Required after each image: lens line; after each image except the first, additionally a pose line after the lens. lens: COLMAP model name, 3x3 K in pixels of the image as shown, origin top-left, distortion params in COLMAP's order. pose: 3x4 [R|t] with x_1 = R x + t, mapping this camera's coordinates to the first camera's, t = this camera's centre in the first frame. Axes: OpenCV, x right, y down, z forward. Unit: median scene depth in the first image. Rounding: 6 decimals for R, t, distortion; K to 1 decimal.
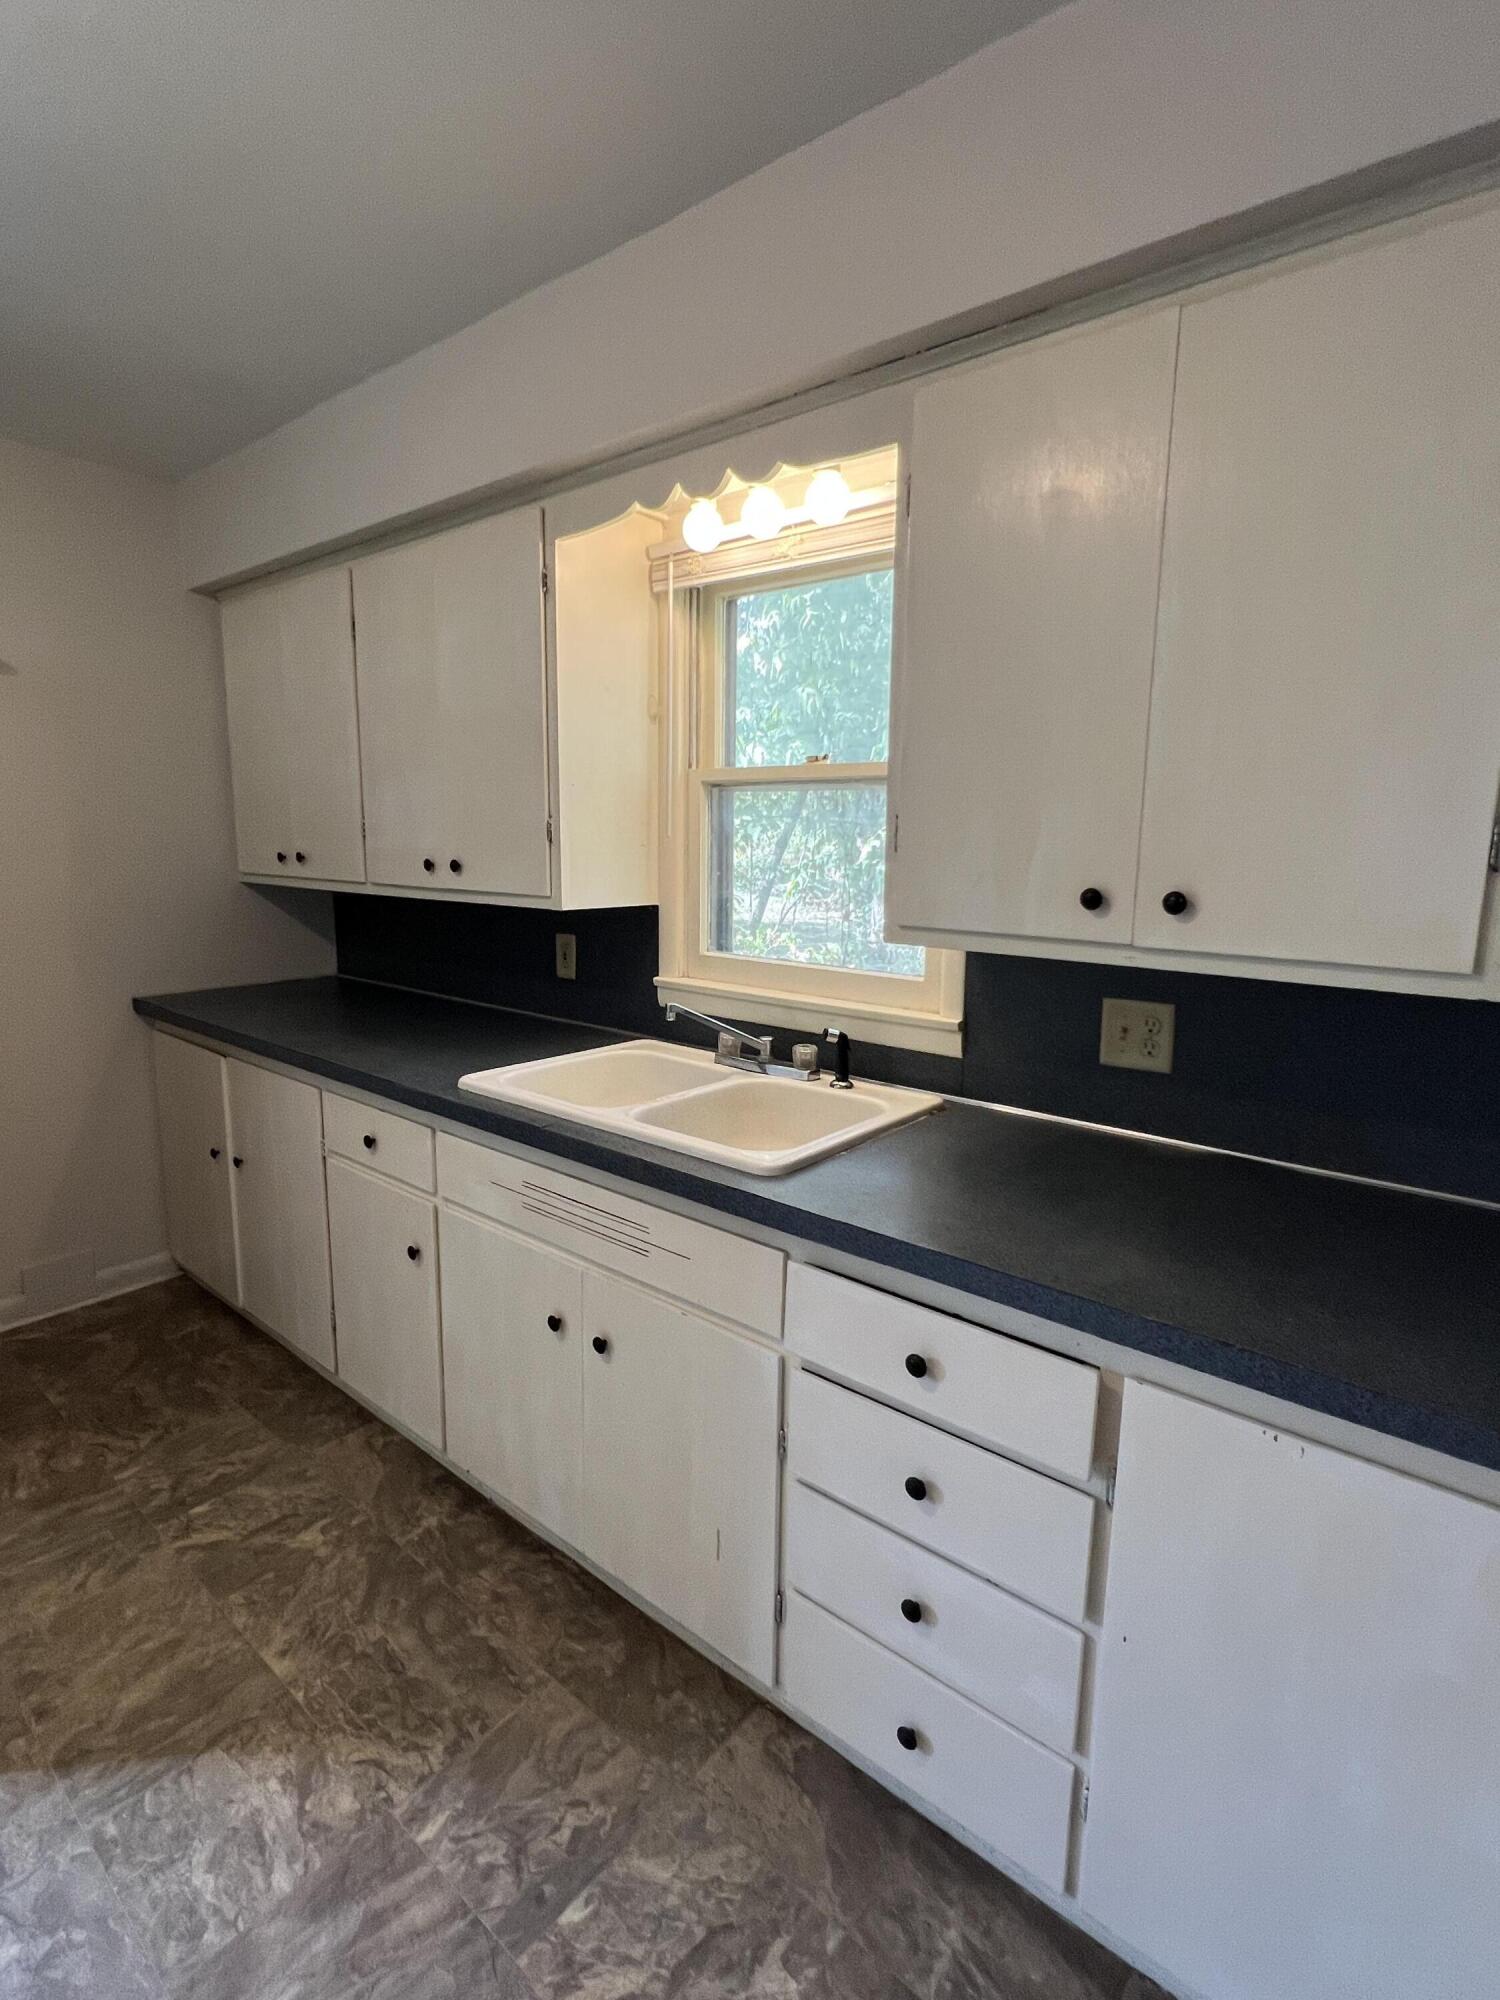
lens RADIAL K [[983.5, 0, 746.9], [0, 983.5, 994.1], [0, 0, 1]] dist [-0.002630, -0.001333]
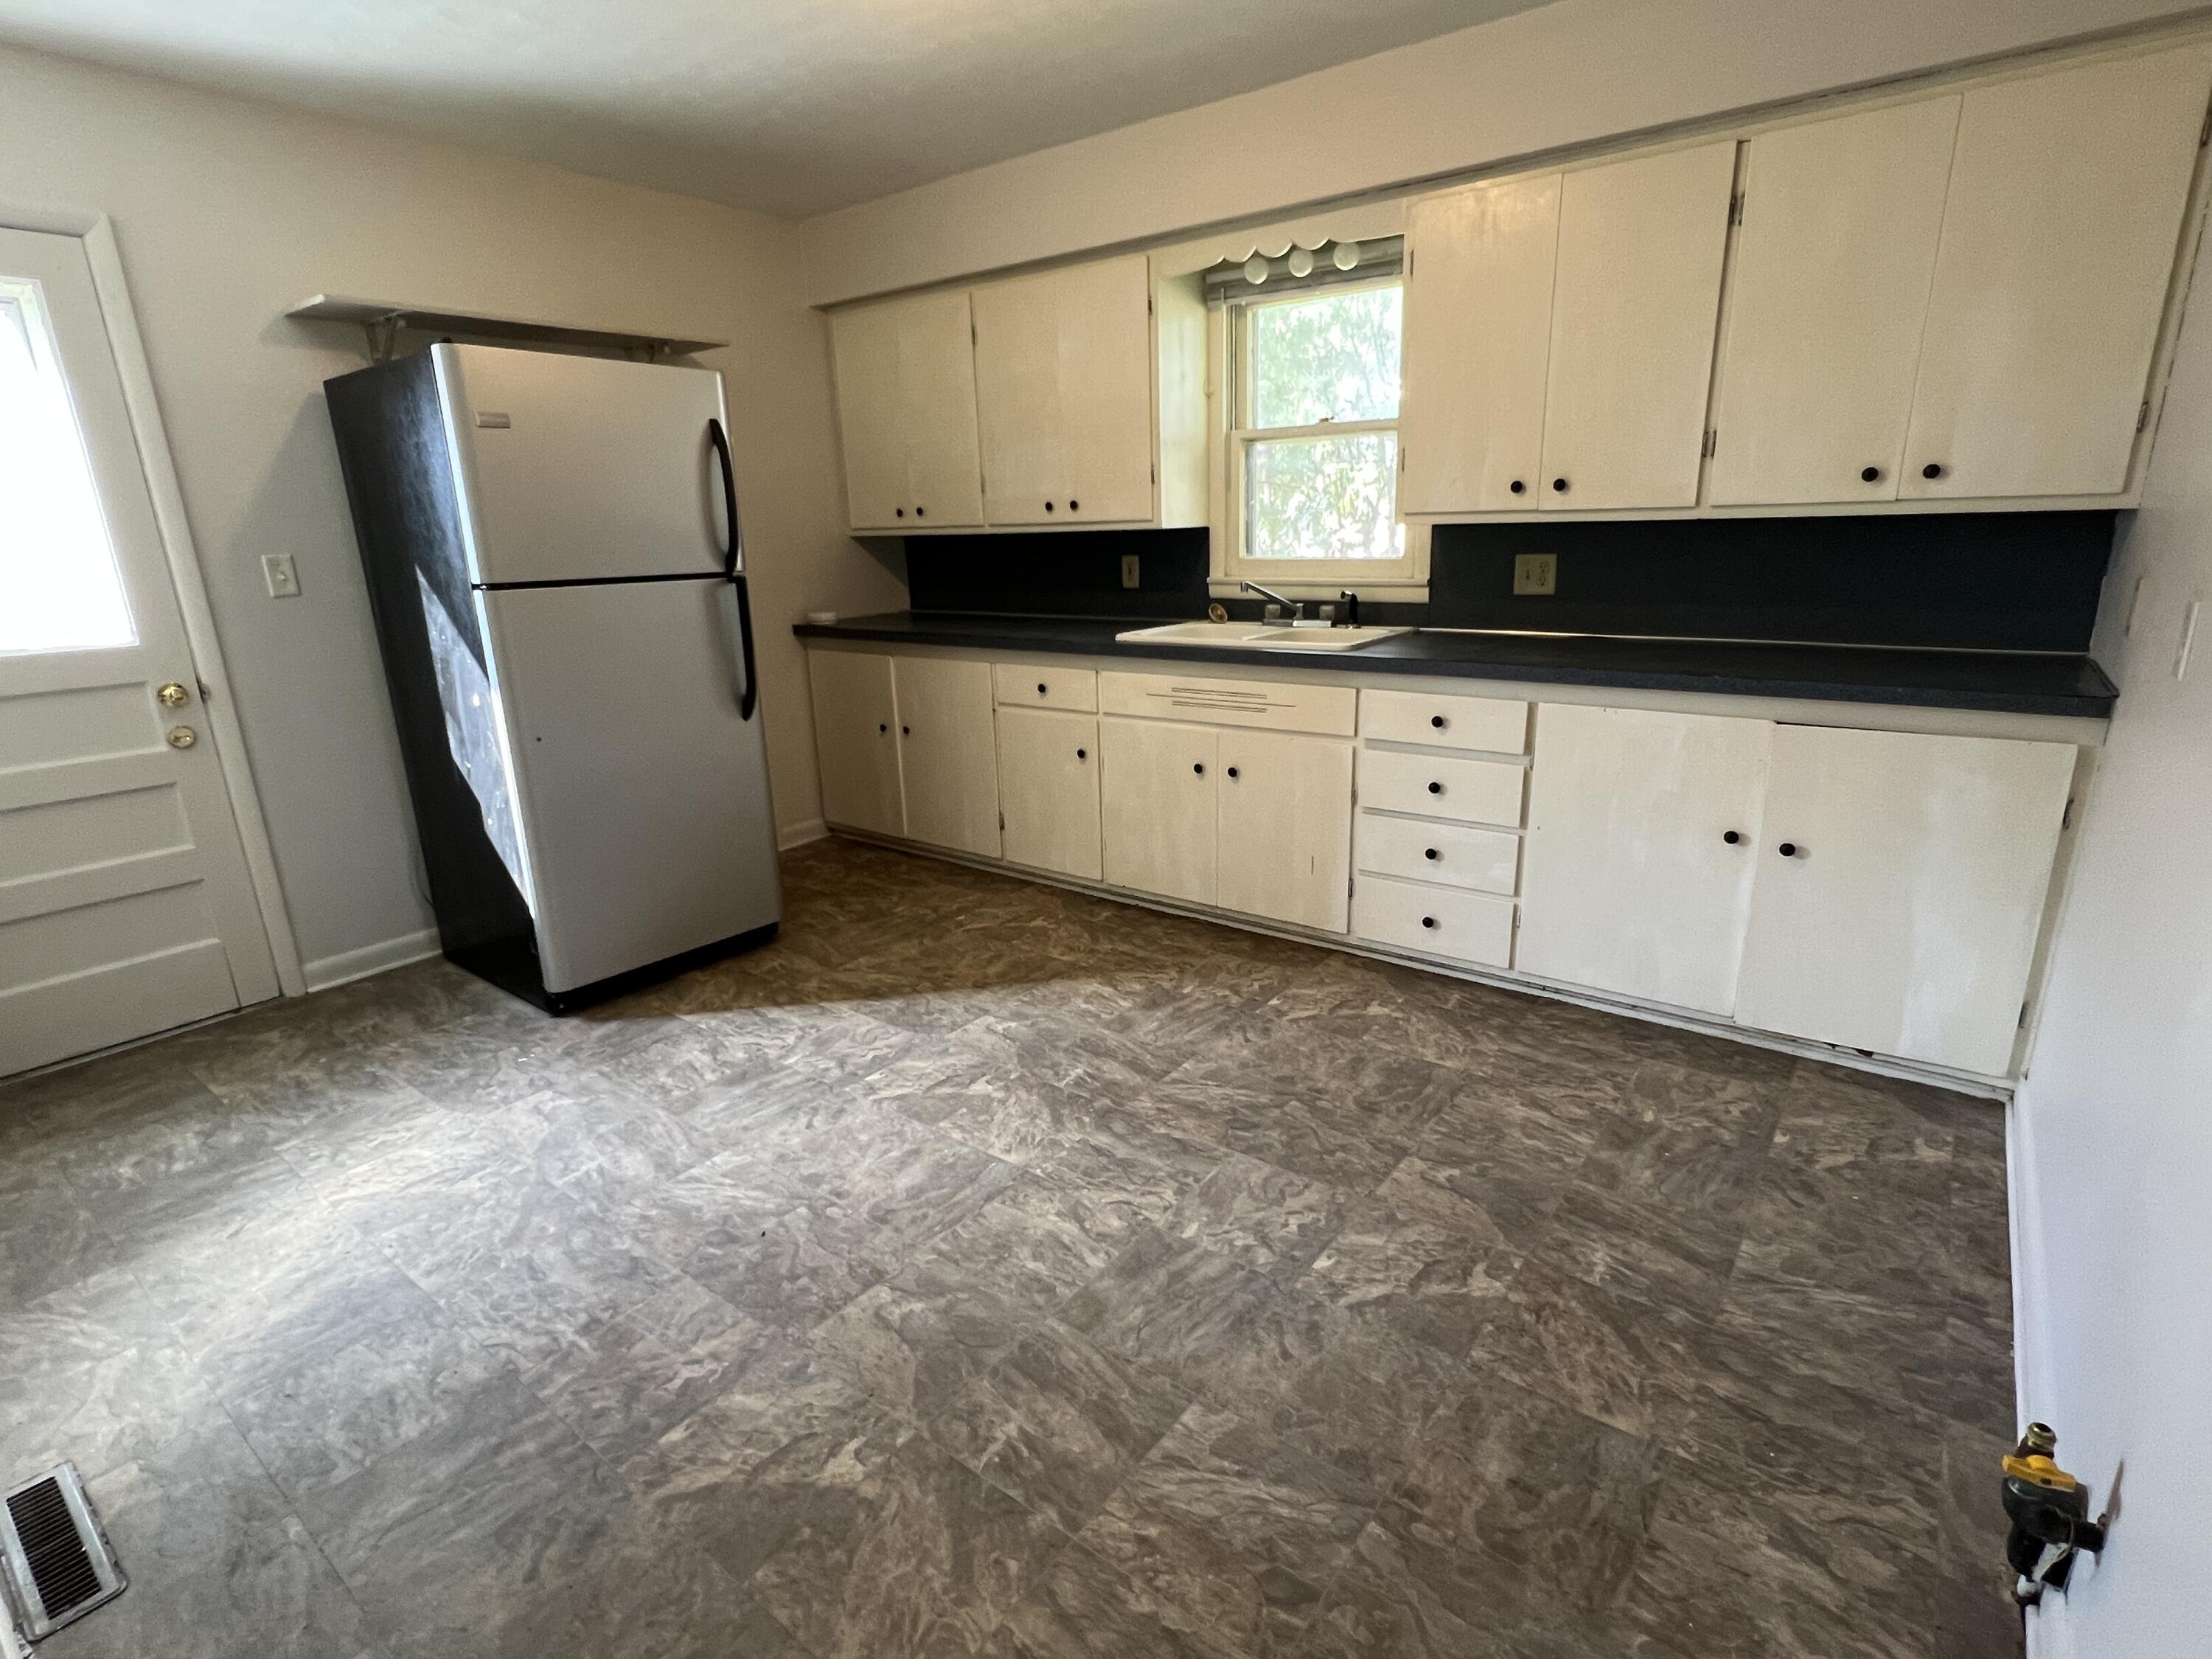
lens RADIAL K [[1087.8, 0, 1107.4], [0, 1087.8, 836.2], [0, 0, 1]] dist [-0.002630, -0.001333]
pose [[0.997940, -0.055063, 0.032911, -0.406285], [0.050586, 0.990981, 0.124088, 0.201614], [-0.039446, -0.122167, 0.991725, -0.848334]]
